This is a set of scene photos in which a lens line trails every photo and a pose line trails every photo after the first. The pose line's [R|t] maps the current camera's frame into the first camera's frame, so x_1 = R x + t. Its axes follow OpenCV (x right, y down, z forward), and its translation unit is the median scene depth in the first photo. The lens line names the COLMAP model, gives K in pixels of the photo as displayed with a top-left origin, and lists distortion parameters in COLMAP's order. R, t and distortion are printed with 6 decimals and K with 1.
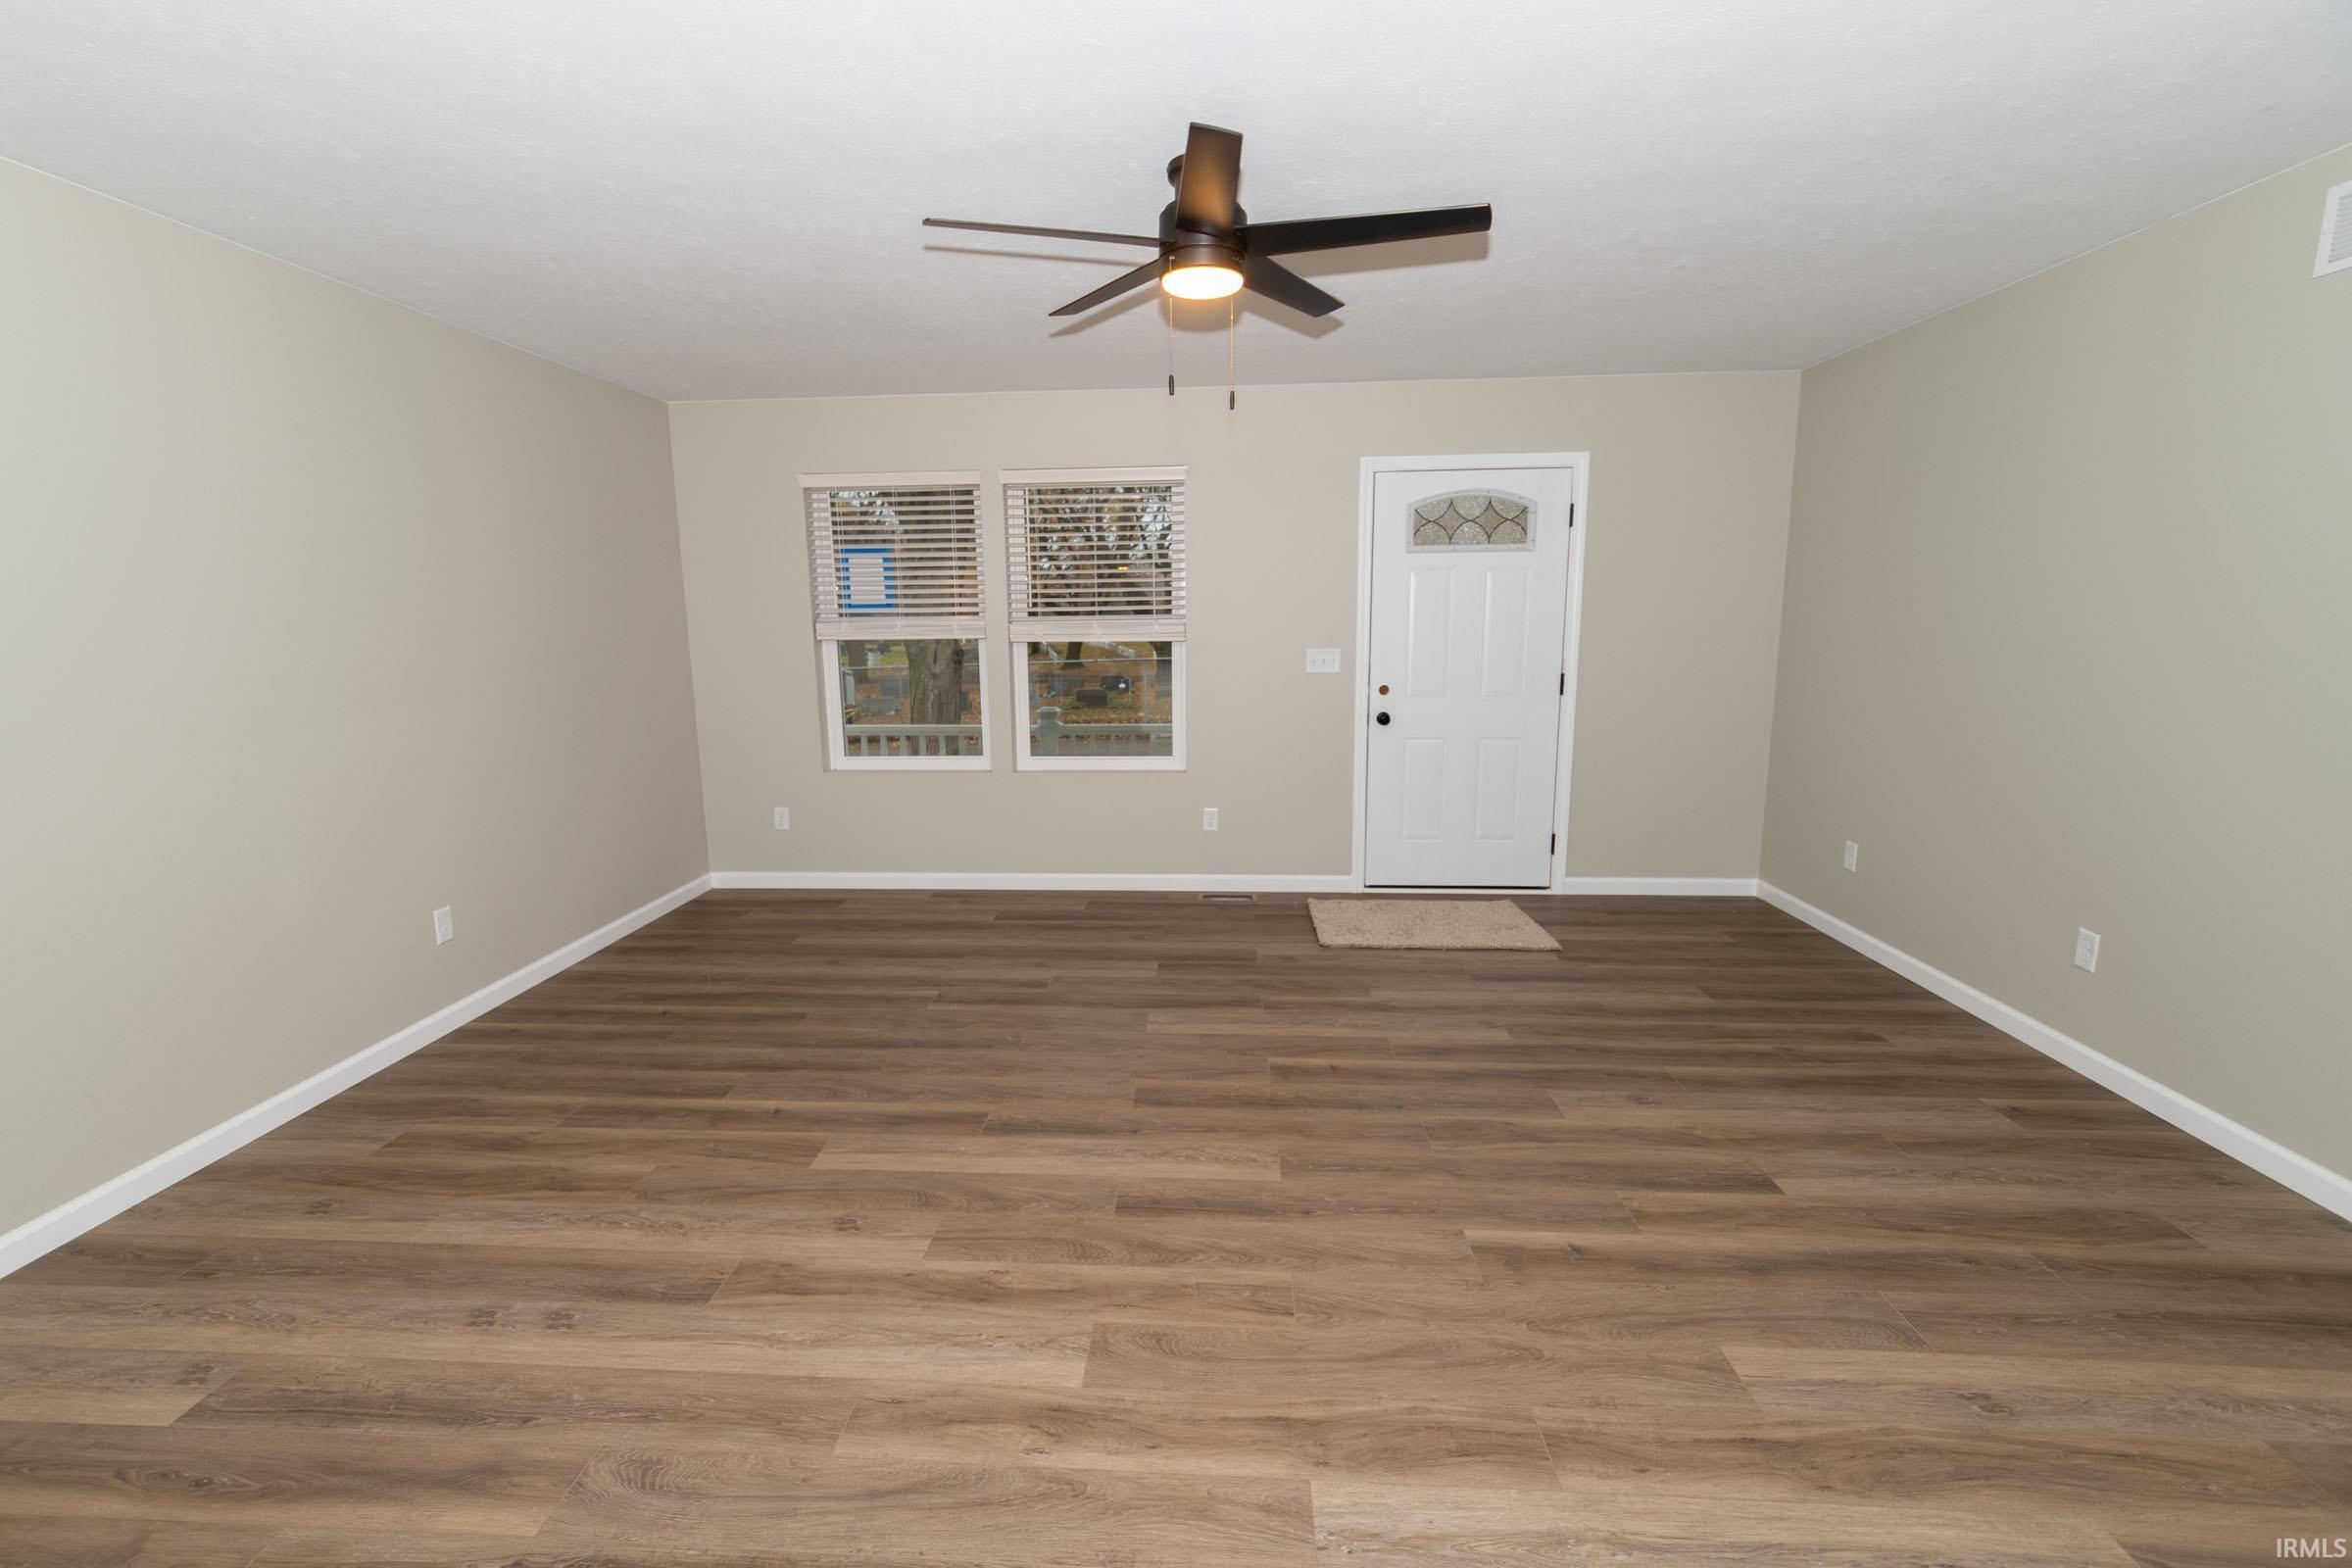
lens RADIAL K [[1015.7, 0, 1140.3], [0, 1015.7, 795.9], [0, 0, 1]] dist [0.001130, 0.000218]
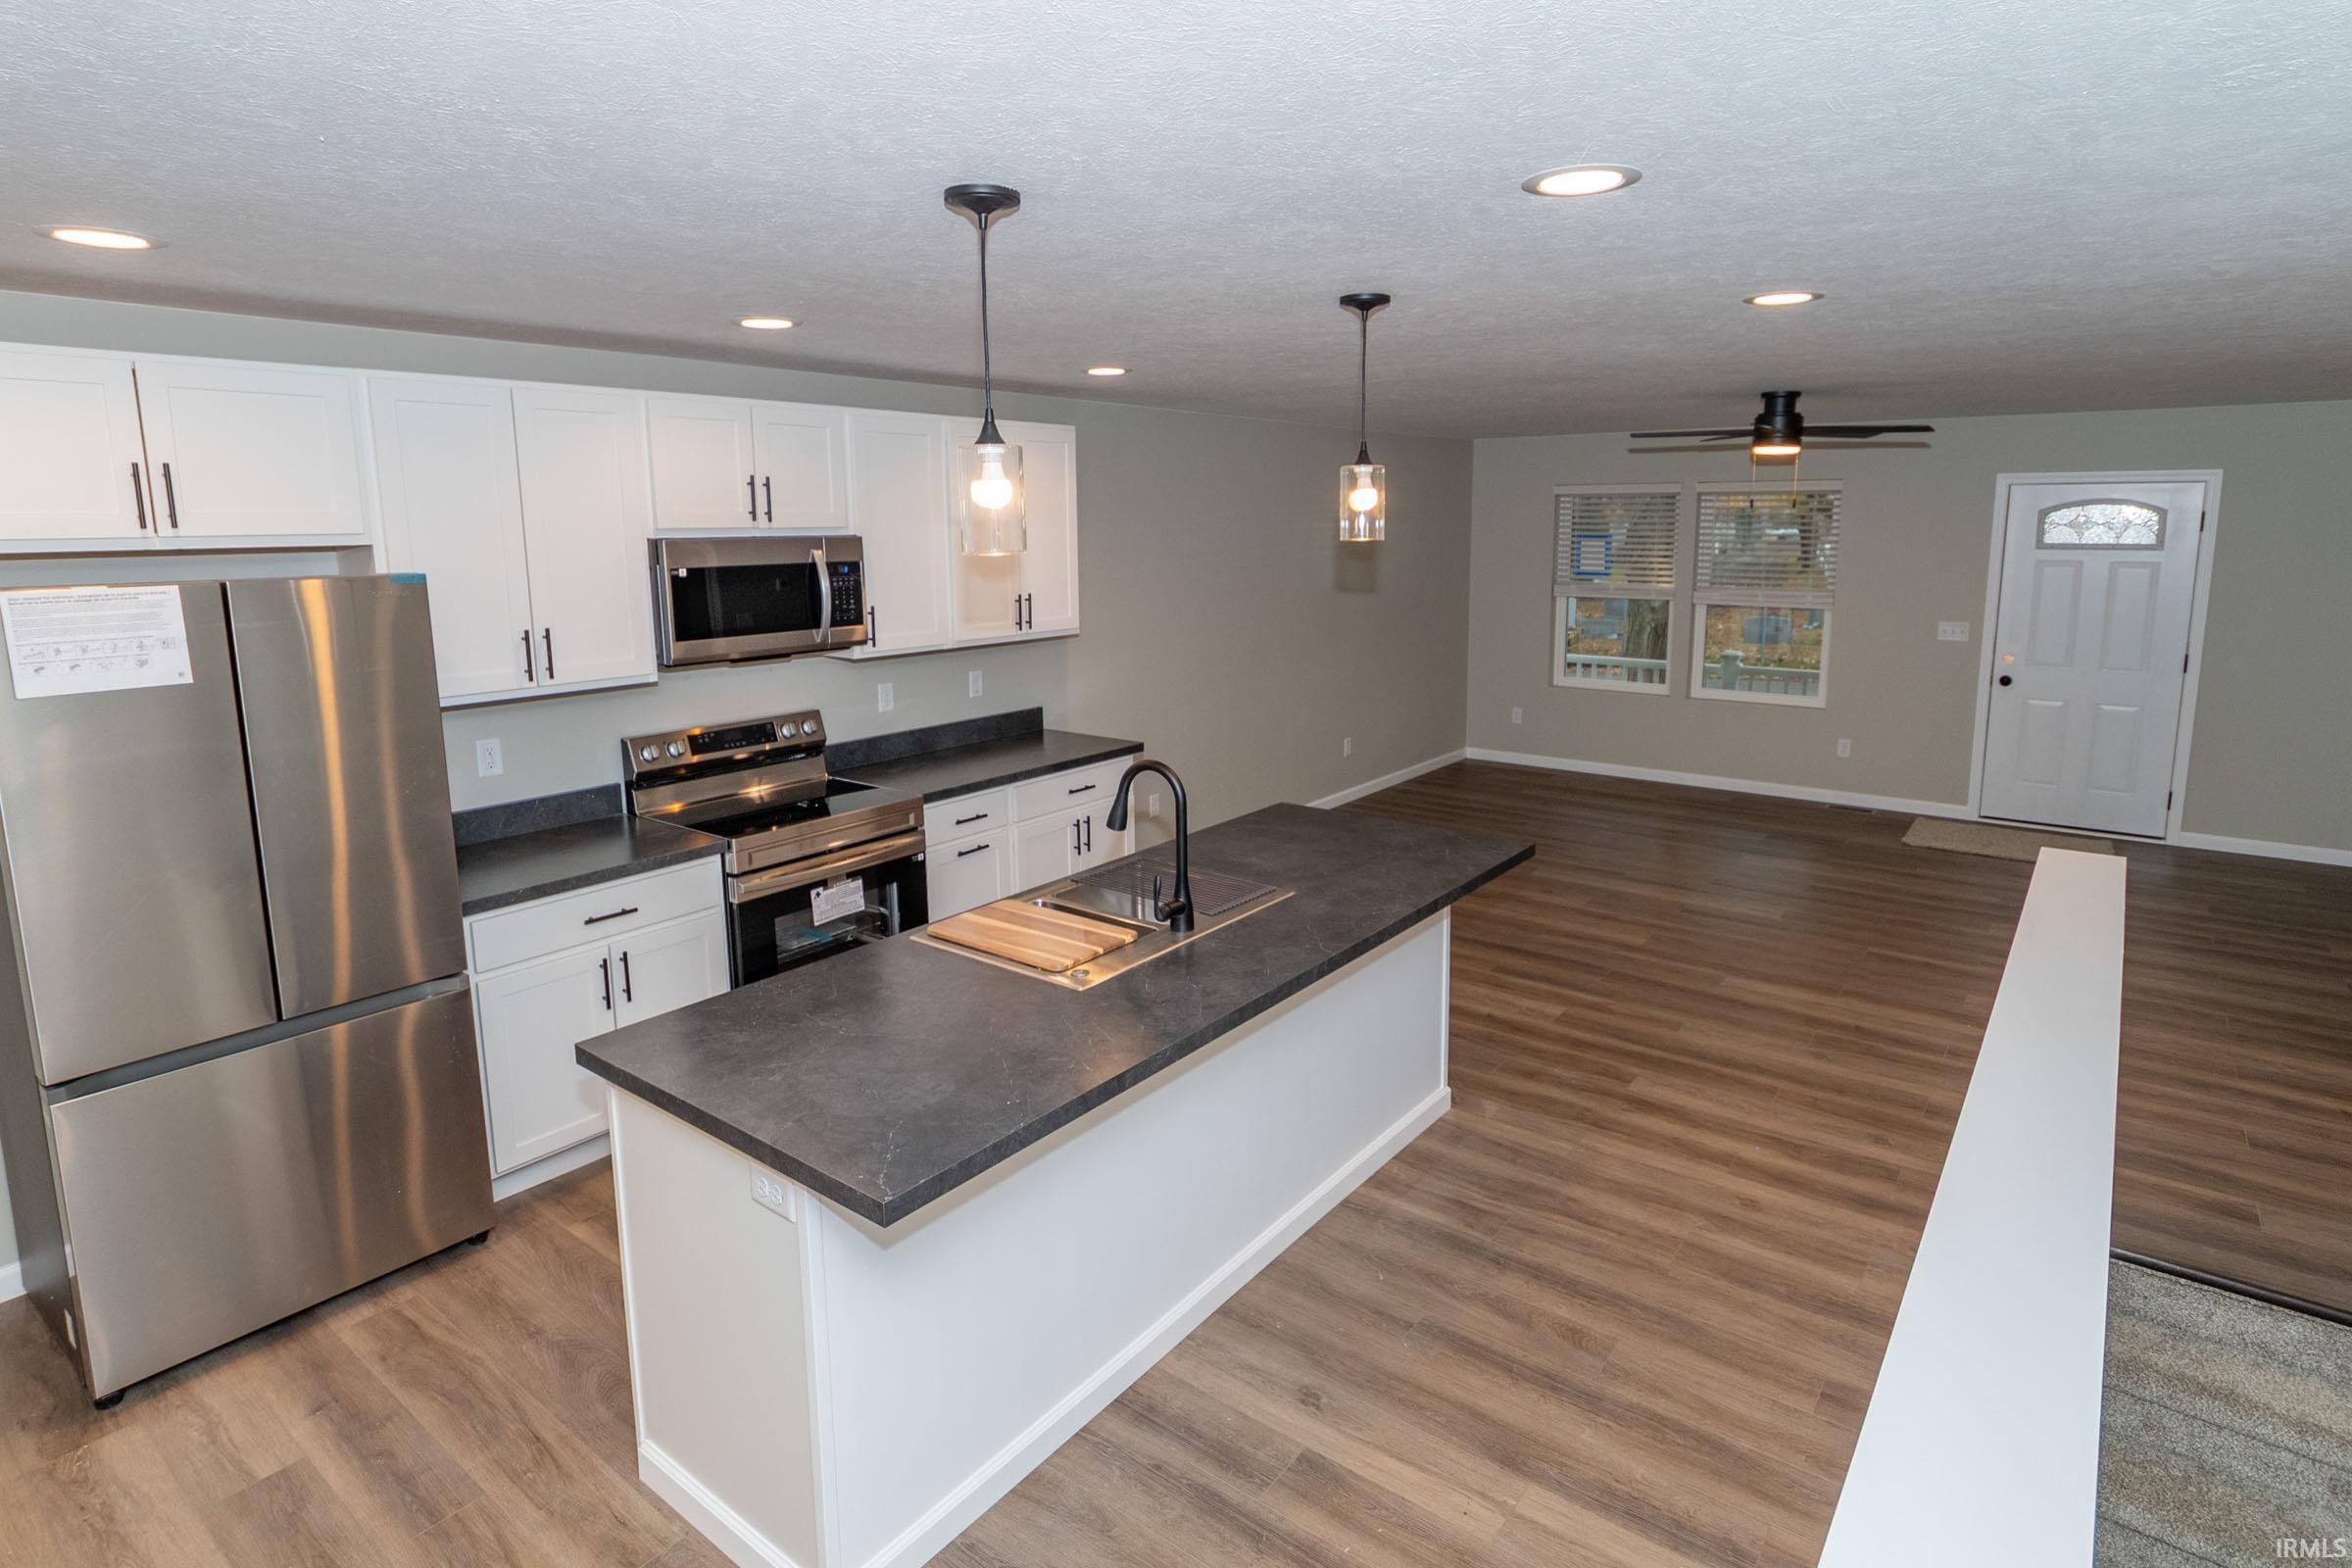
lens RADIAL K [[1205.7, 0, 1204.0], [0, 1205.7, 704.3], [0, 0, 1]] dist [-0.000163, -0.000722]
pose [[0.840297, 0.091652, -0.534323, 0.284757], [-0.101267, 0.994794, 0.011380, 0.047016], [0.532584, 0.044547, 0.845204, -1.040553]]
